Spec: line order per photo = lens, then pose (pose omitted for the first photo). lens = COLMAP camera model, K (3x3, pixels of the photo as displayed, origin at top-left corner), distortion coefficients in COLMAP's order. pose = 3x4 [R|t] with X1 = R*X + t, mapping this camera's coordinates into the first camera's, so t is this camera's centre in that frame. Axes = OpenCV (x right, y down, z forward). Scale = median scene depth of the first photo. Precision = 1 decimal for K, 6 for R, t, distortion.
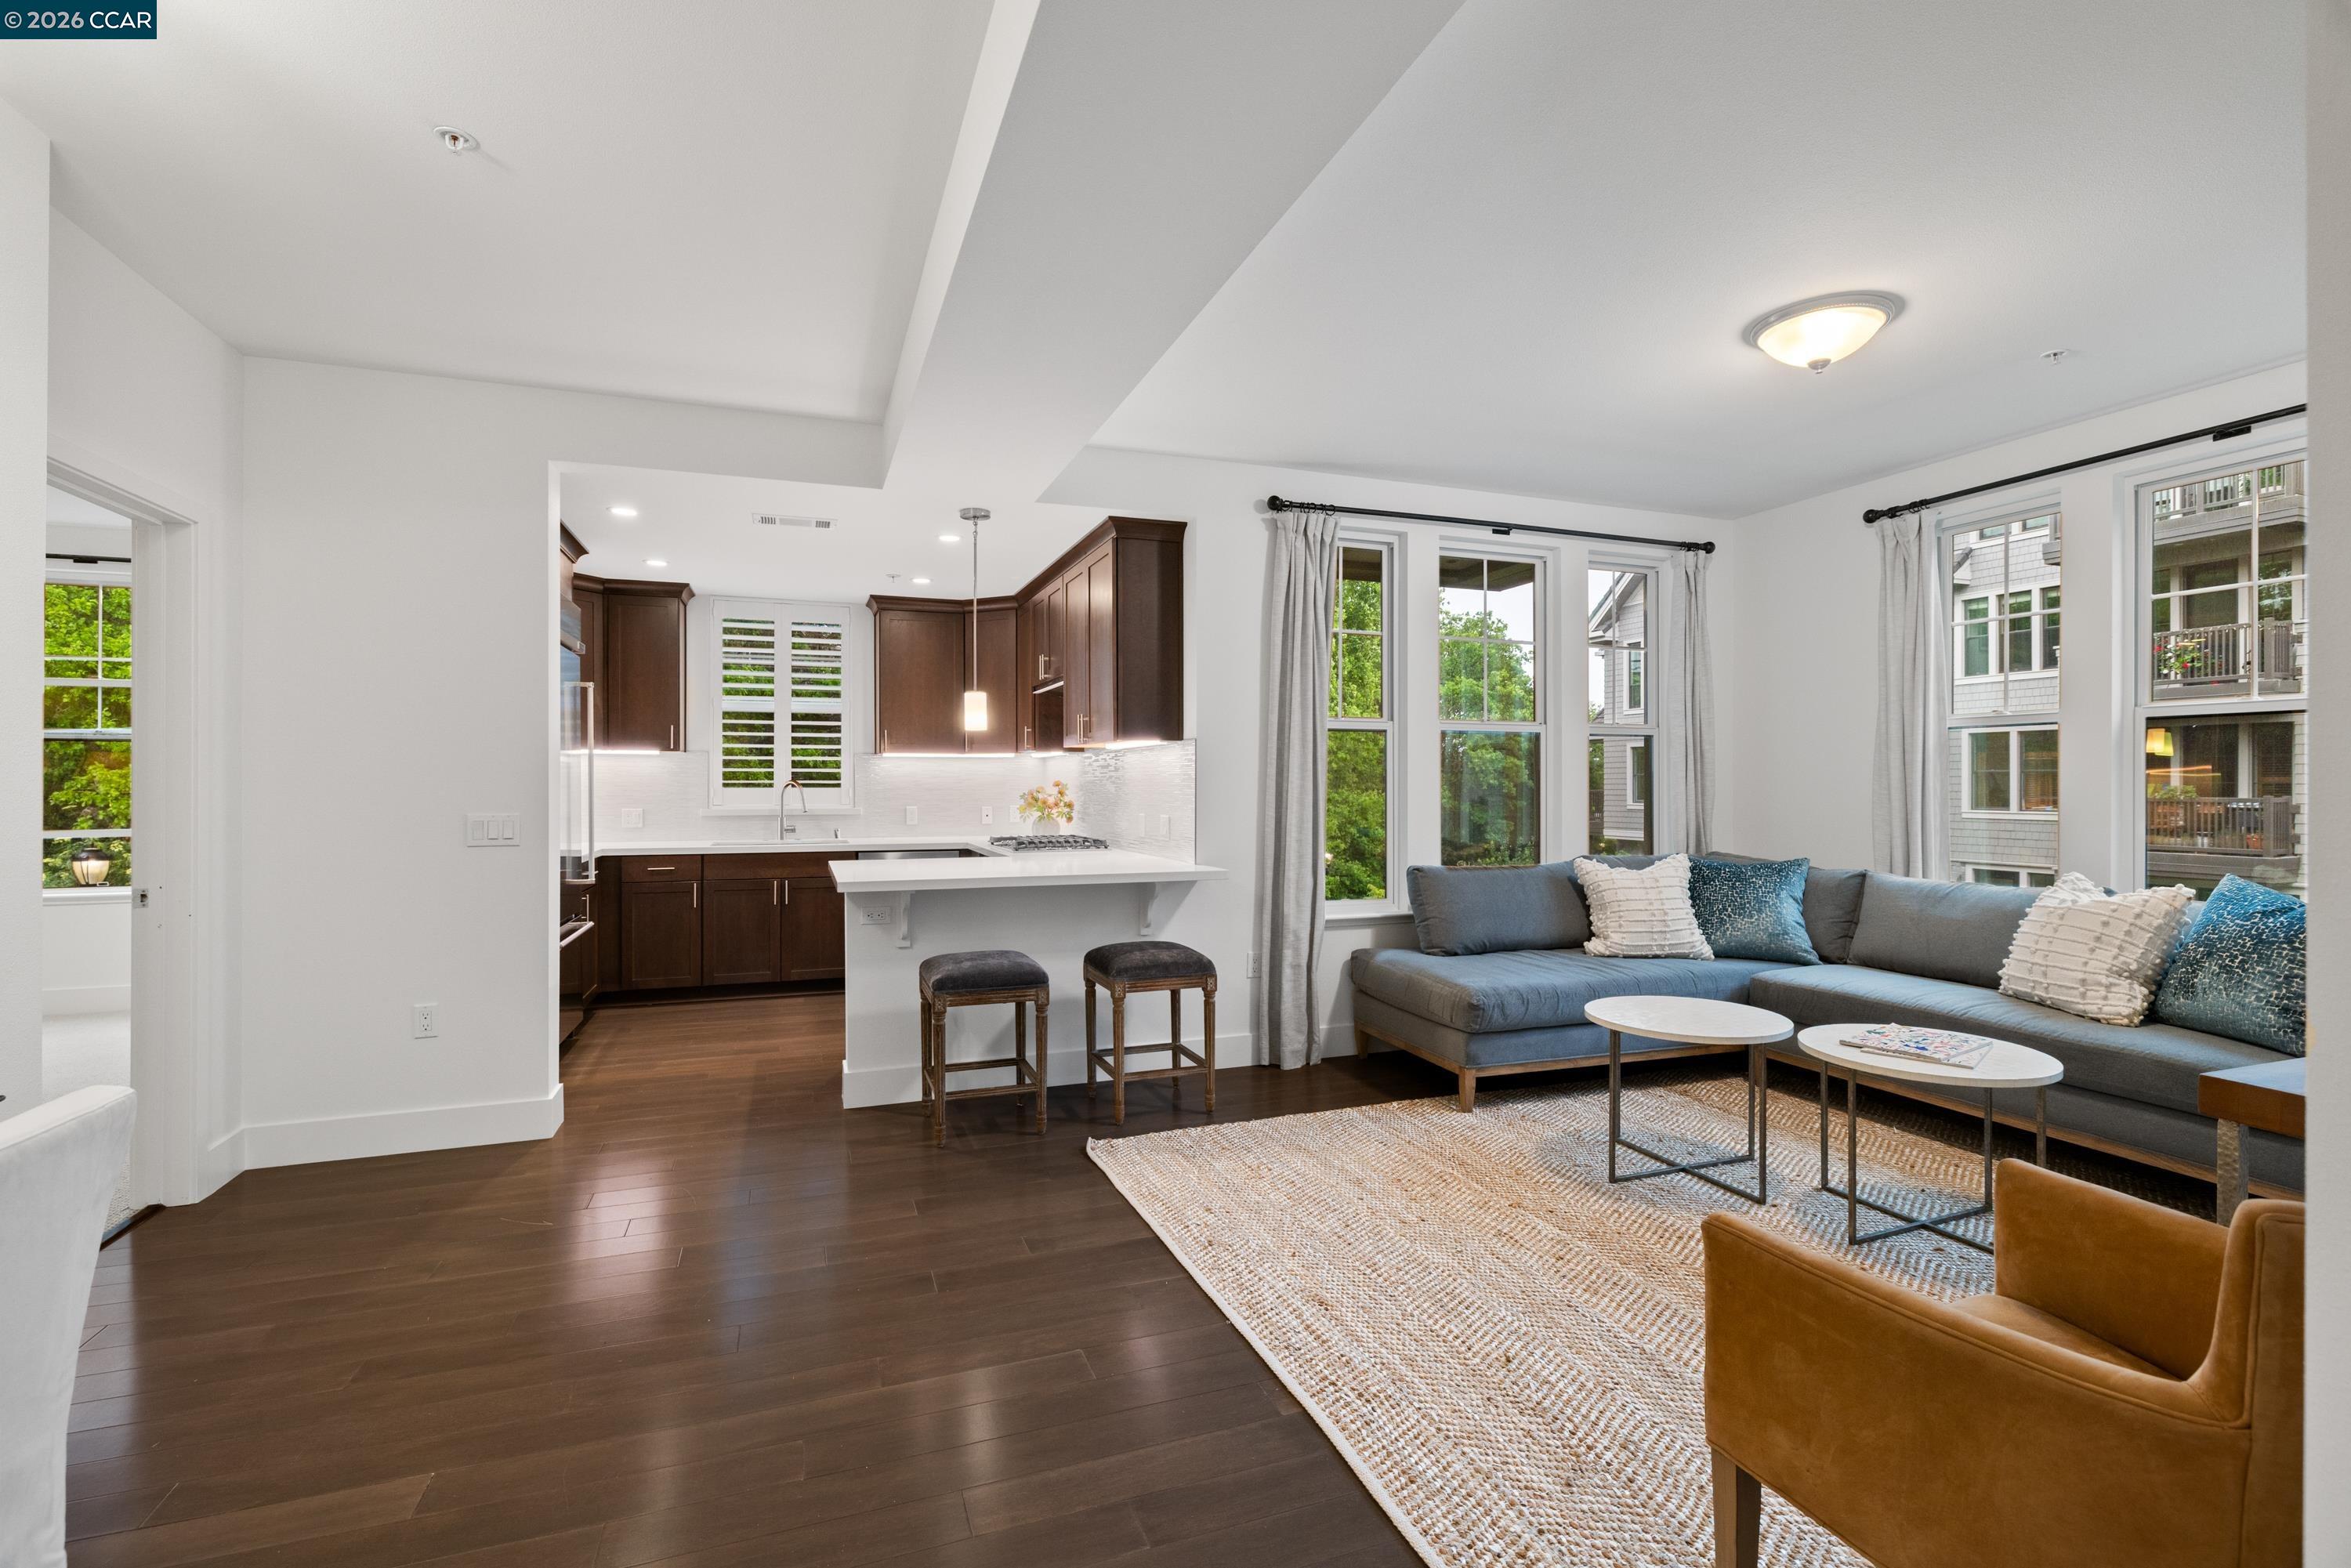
lens RADIAL K [[1038.3, 0, 1169.3], [0, 1038.3, 783.8], [0, 0, 1]] dist [-0.007221, 0.002988]
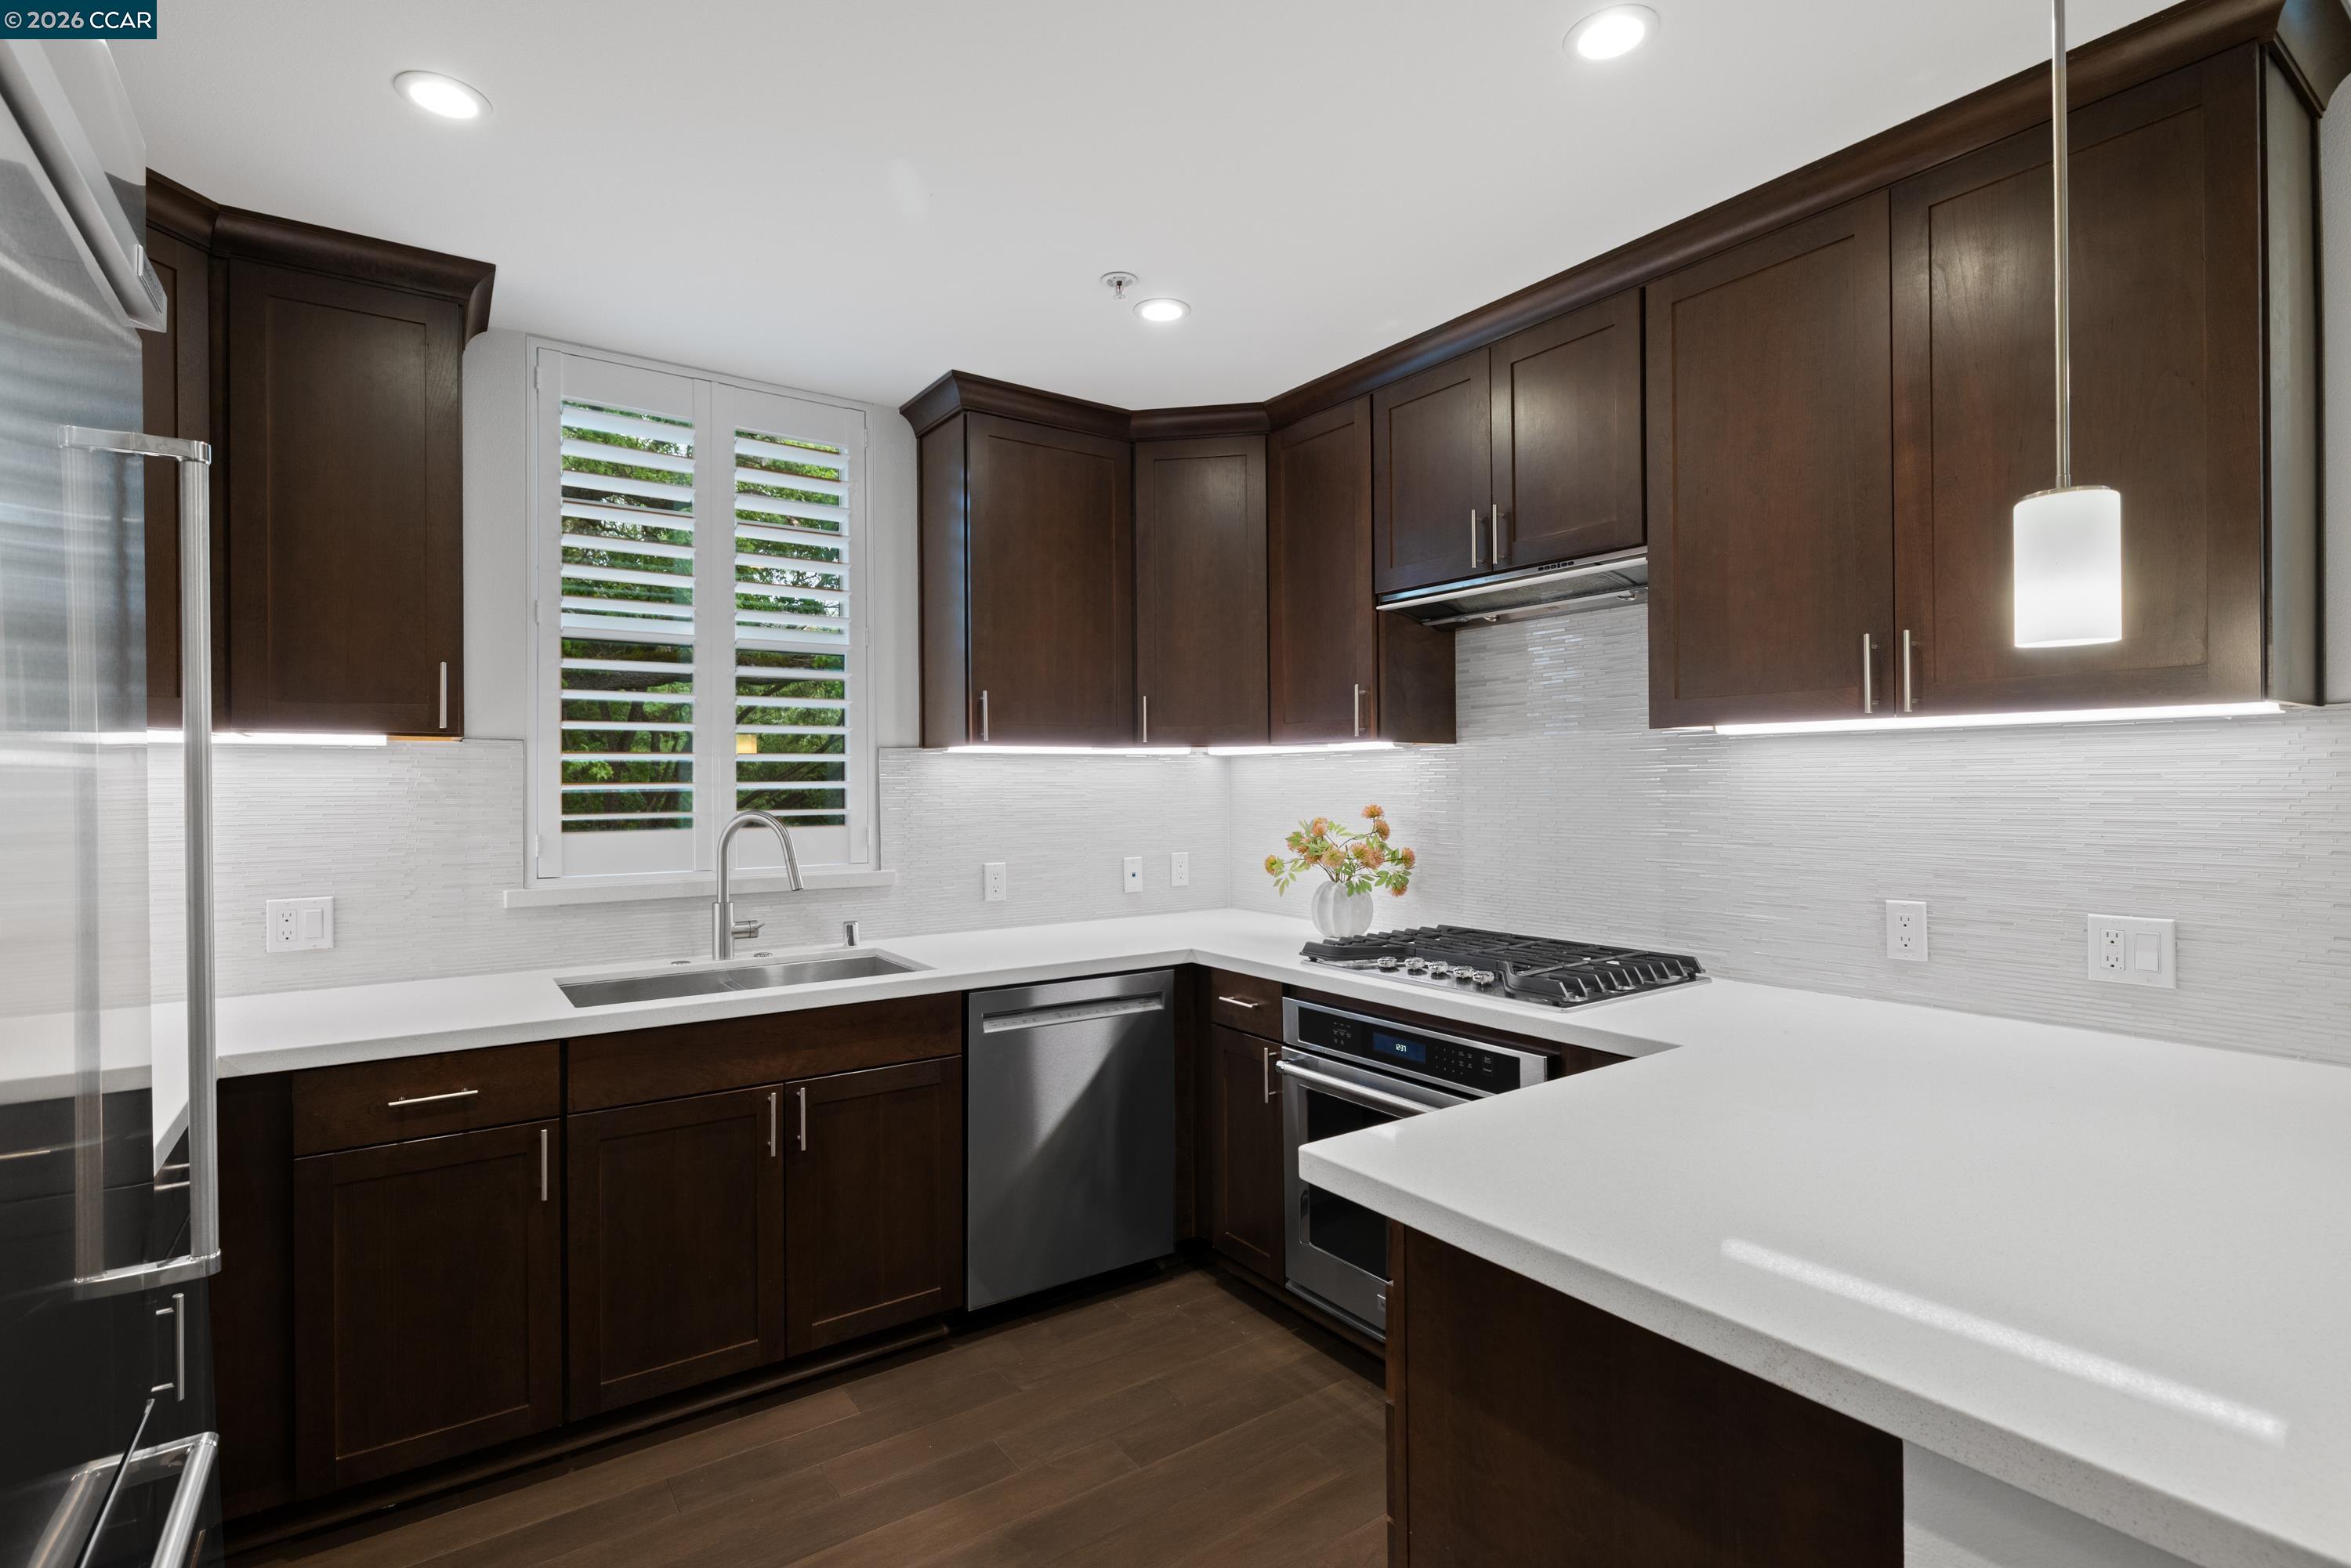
lens RADIAL K [[1083.0, 0, 1165.6], [0, 1083.0, 777.4], [0, 0, 1]] dist [-0.009422, 0.001946]
pose [[0.965249, -0.004349, 0.261295, -0.453119], [0.005995, 0.999967, -0.005504, -0.018970], [-0.261262, 0.006879, 0.965243, 0.780485]]
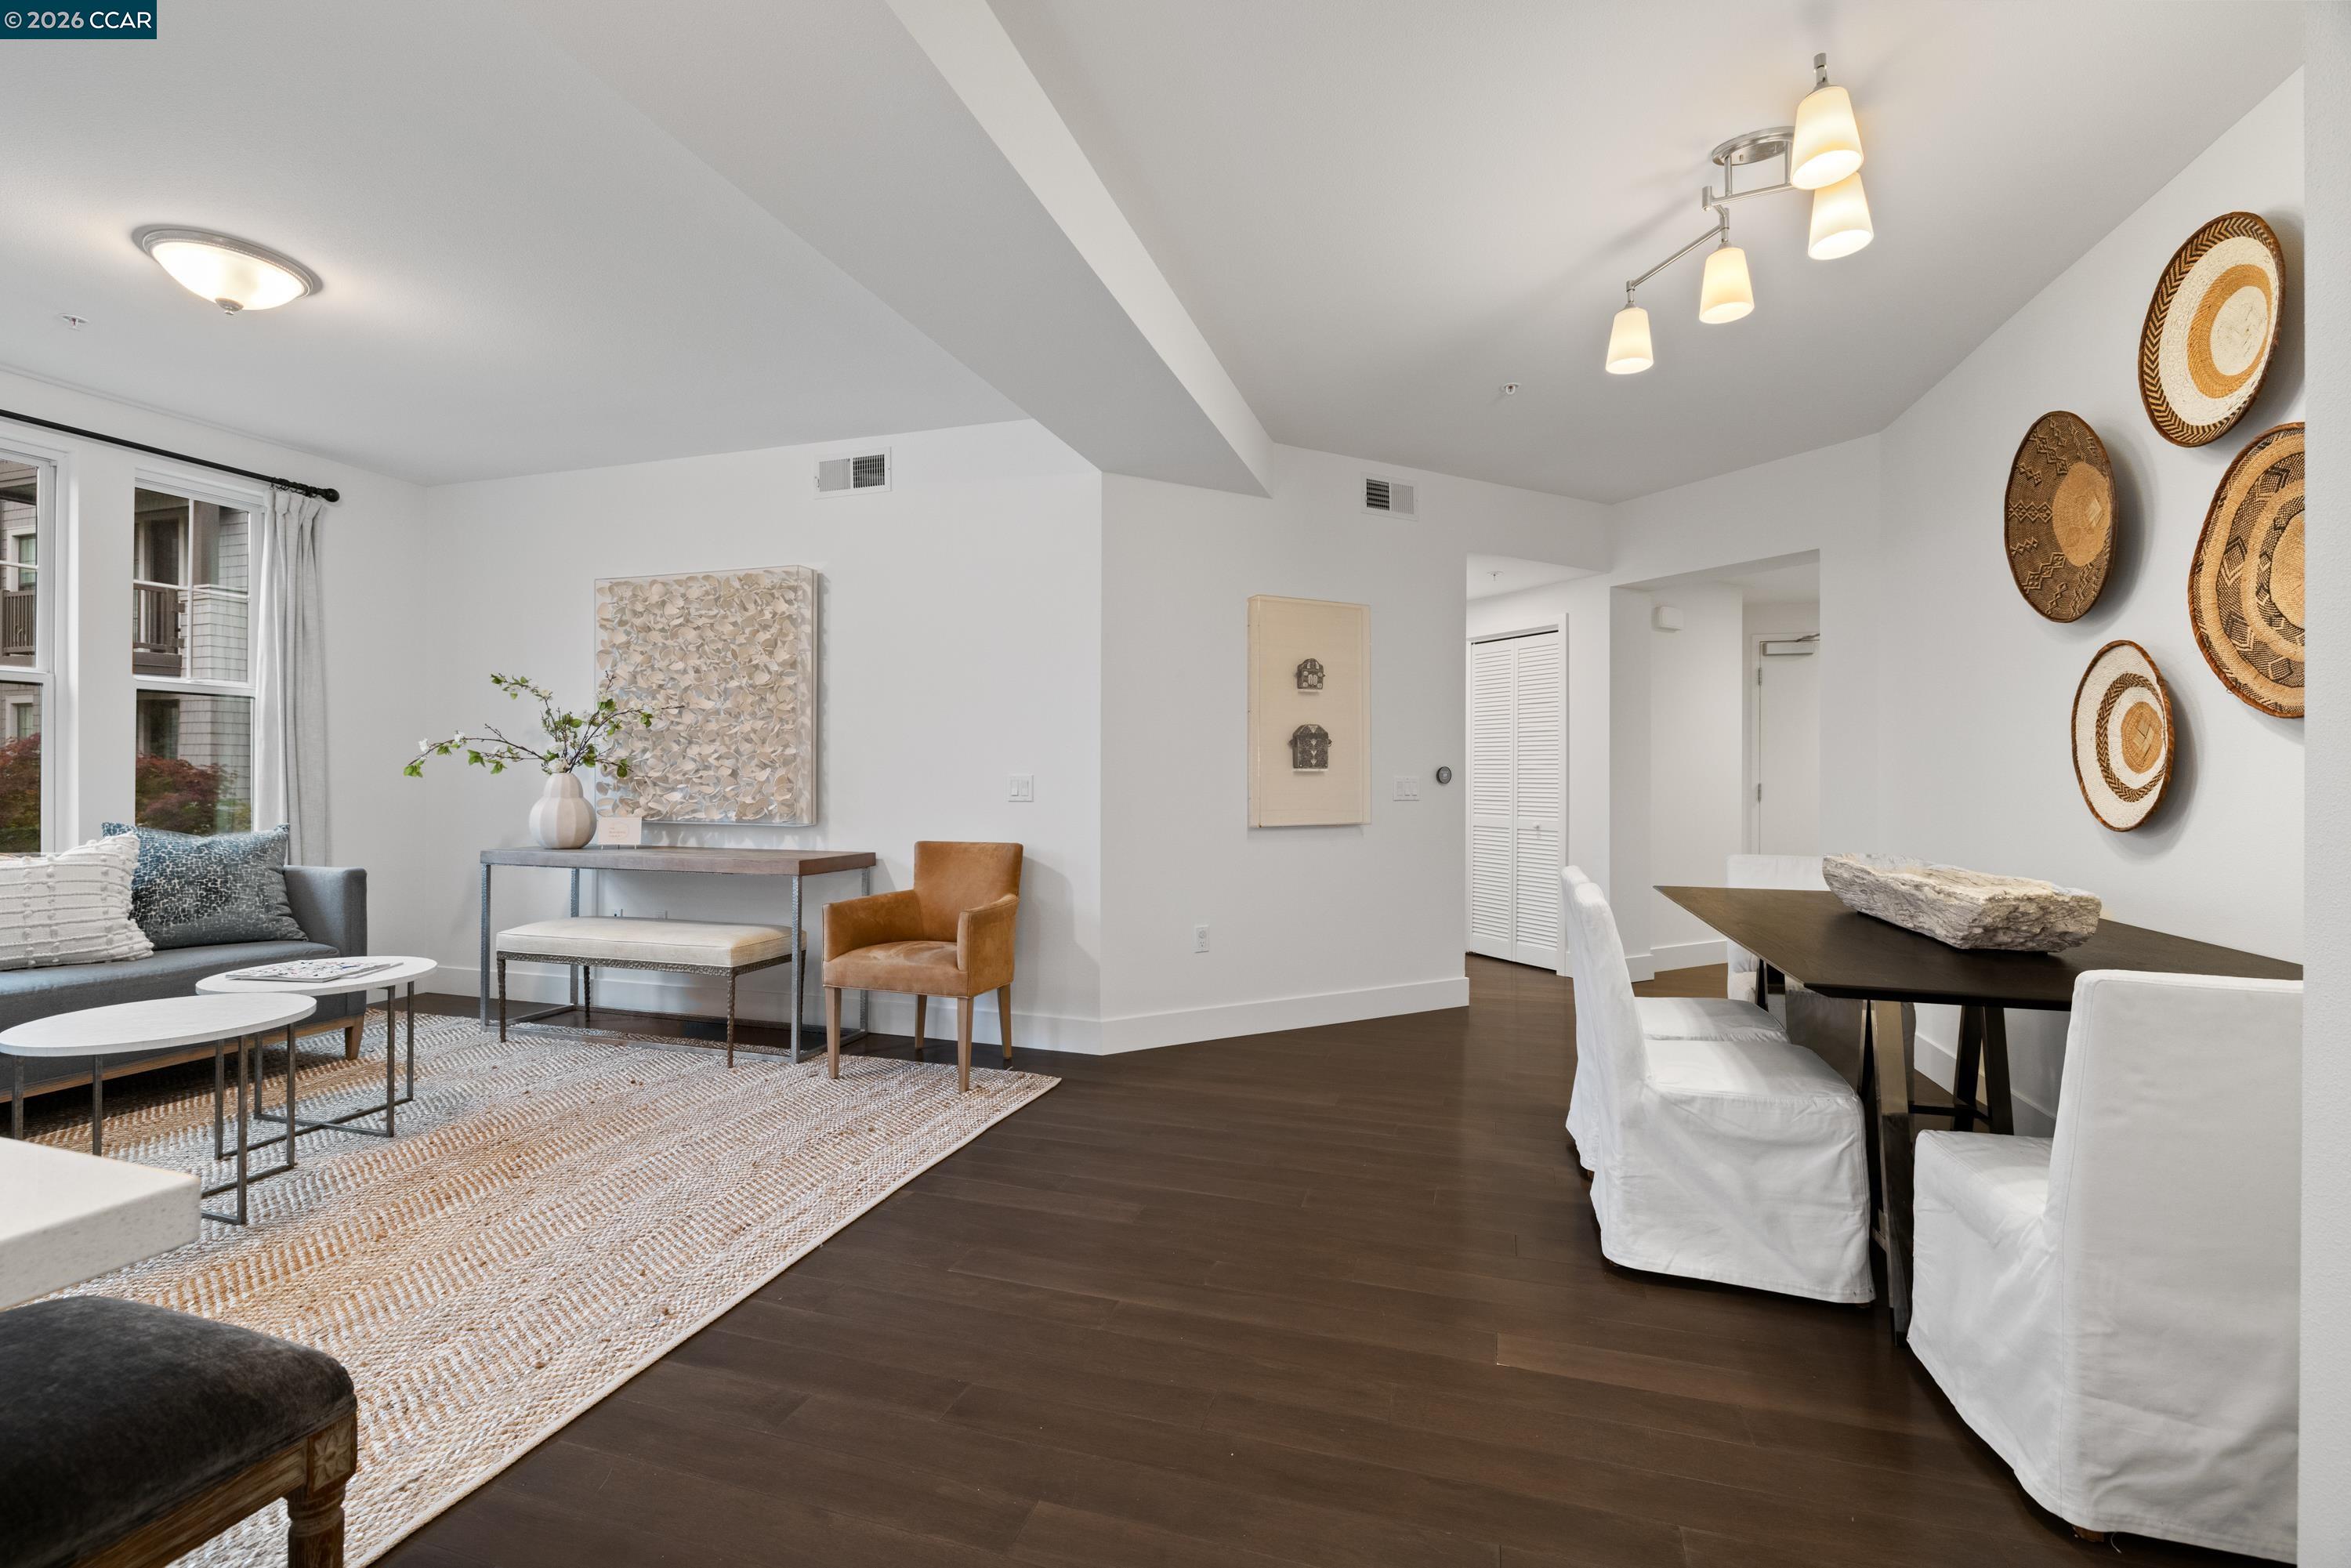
lens RADIAL K [[1038.3, 0, 1144.5], [0, 1038.3, 766.9], [0, 0, 1]] dist [-0.007221, 0.002988]
pose [[-0.781669, 0.003637, 0.623683, -0.448222], [-0.003547, 0.999941, -0.010277, 0.022864], [-0.623684, -0.010246, -0.781610, 0.848397]]
